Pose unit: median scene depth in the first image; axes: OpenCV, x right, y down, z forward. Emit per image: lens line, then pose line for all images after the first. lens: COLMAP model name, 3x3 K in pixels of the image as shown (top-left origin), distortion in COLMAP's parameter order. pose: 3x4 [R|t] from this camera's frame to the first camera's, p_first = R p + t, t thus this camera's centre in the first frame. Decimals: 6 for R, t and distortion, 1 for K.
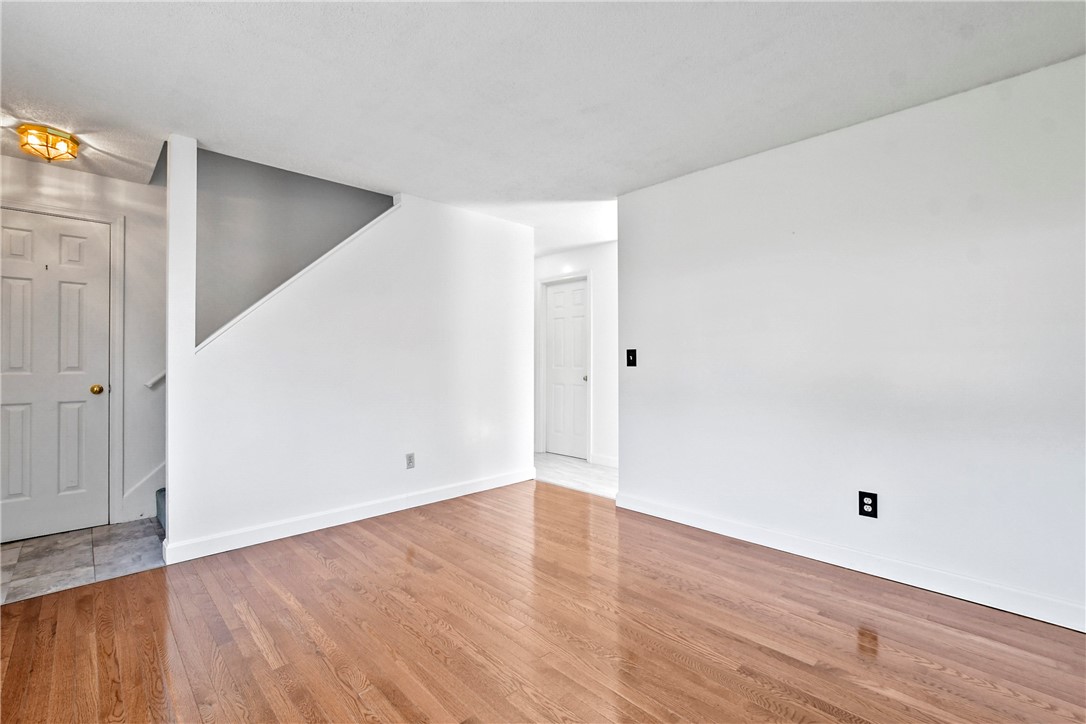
lens RADIAL K [[477.6, 0, 533.8], [0, 477.6, 357.9], [0, 0, 1]] dist [-0.018475, 0.006560]
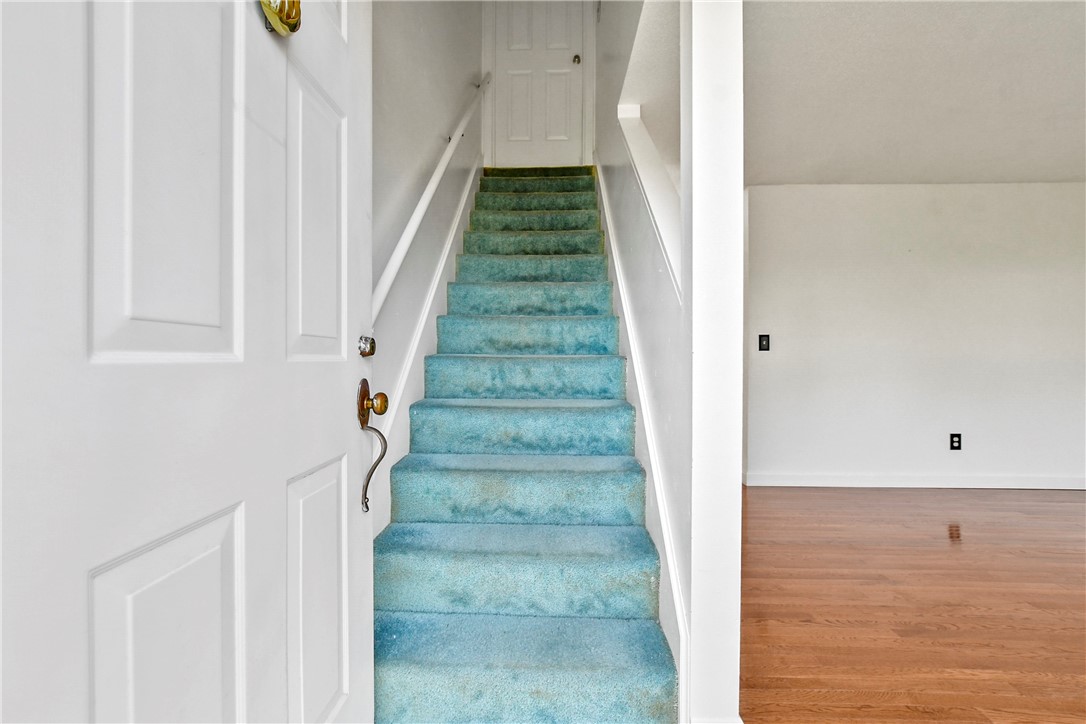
lens RADIAL K [[475.2, 0, 535.5], [0, 475.2, 363.7], [0, 0, 1]] dist [-0.015073, 0.005015]
pose [[0.729447, -0.012250, 0.683928, -1.271620], [-0.003907, 0.999749, 0.022073, 0.036291], [-0.684027, -0.018773, 0.729215, 0.829116]]
